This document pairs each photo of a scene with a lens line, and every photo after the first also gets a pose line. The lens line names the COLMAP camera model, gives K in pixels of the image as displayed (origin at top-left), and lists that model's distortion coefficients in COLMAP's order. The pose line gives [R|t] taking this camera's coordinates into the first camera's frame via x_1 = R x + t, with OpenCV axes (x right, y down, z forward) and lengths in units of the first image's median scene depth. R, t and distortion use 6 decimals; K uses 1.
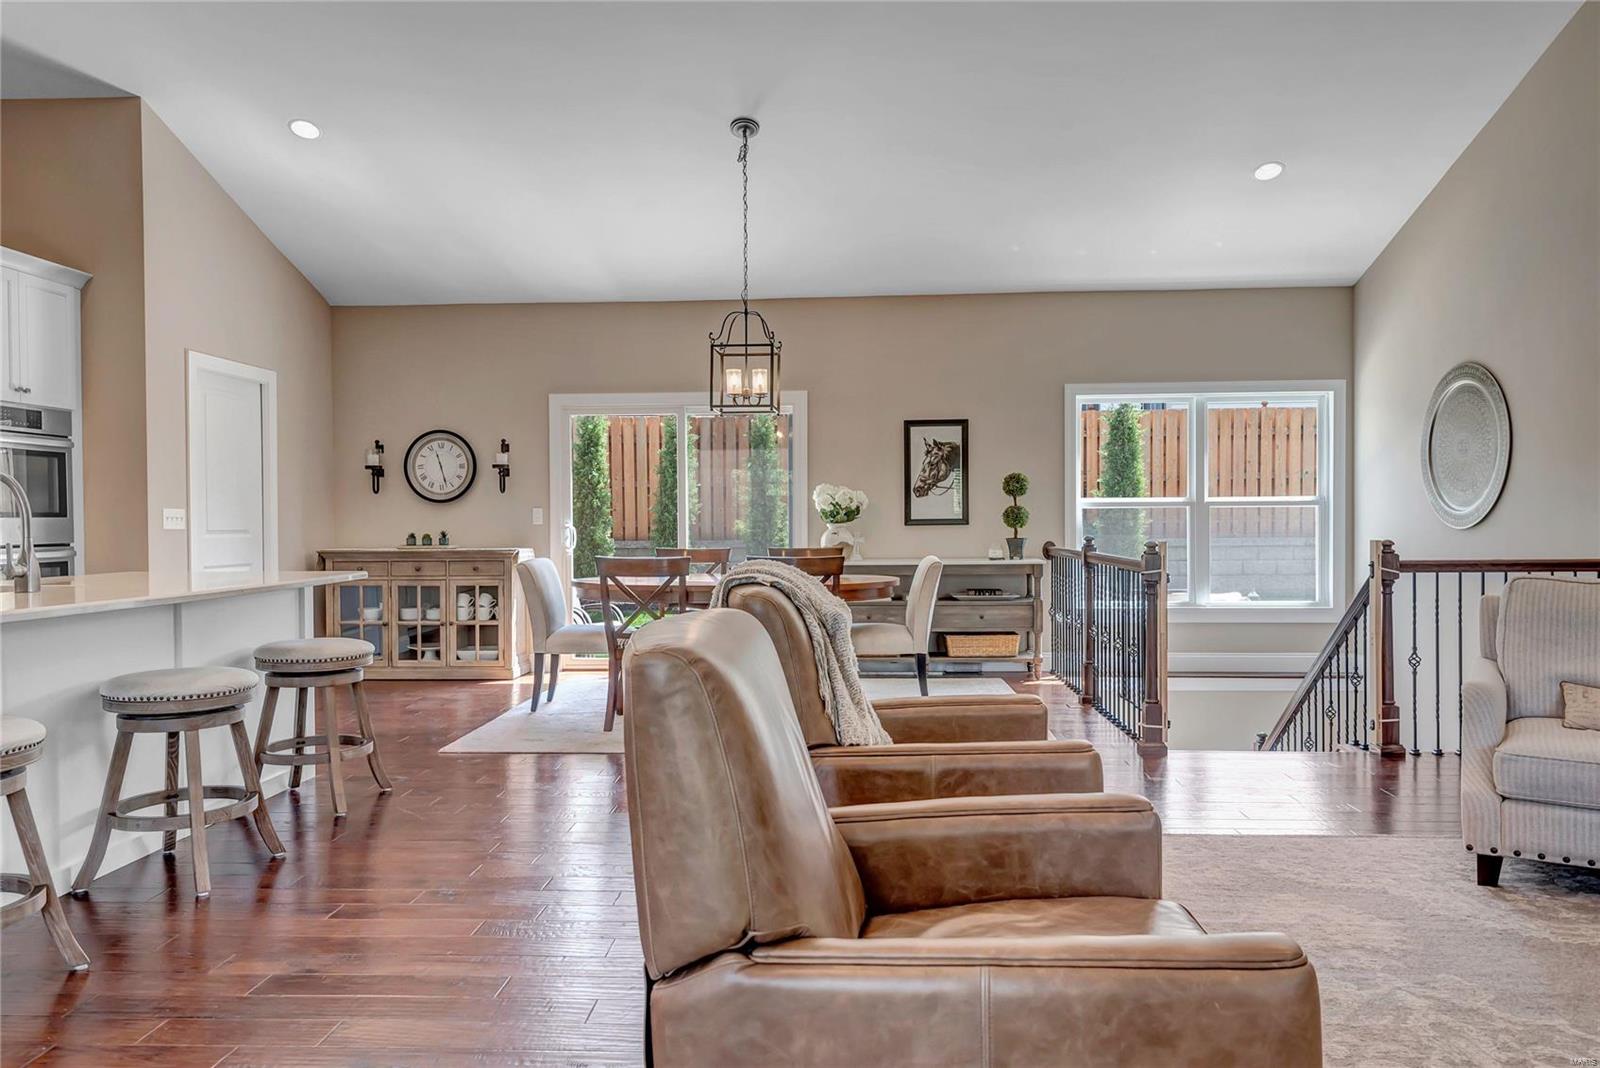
lens RADIAL K [[1135.3, 0, 799.0], [0, 1135.3, 532.5], [0, 0, 1]] dist [0.003190, 0.001587]
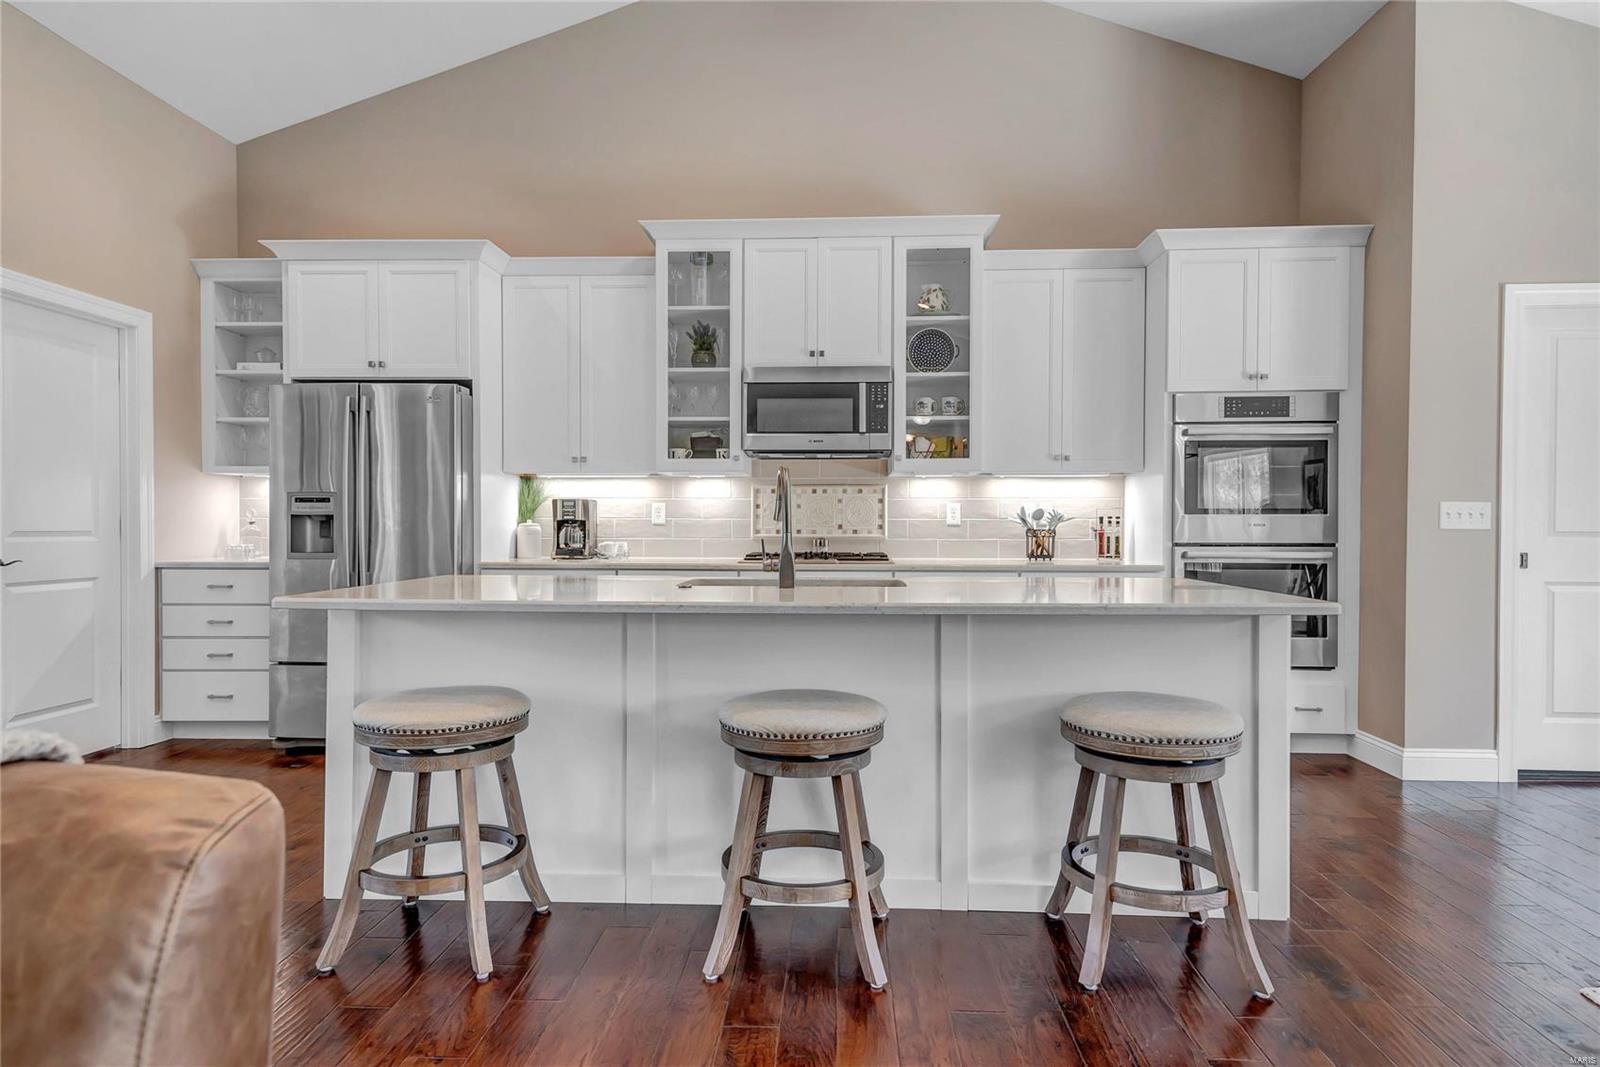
lens RADIAL K [[916.8, 0, 793.1], [0, 916.8, 529.8], [0, 0, 1]] dist [0.021473, 0.000936]
pose [[0.024655, 0.015131, -0.999581, 0.045323], [-0.014056, 0.999792, 0.014788, -0.004107], [0.999597, 0.013686, 0.024863, 0.435835]]
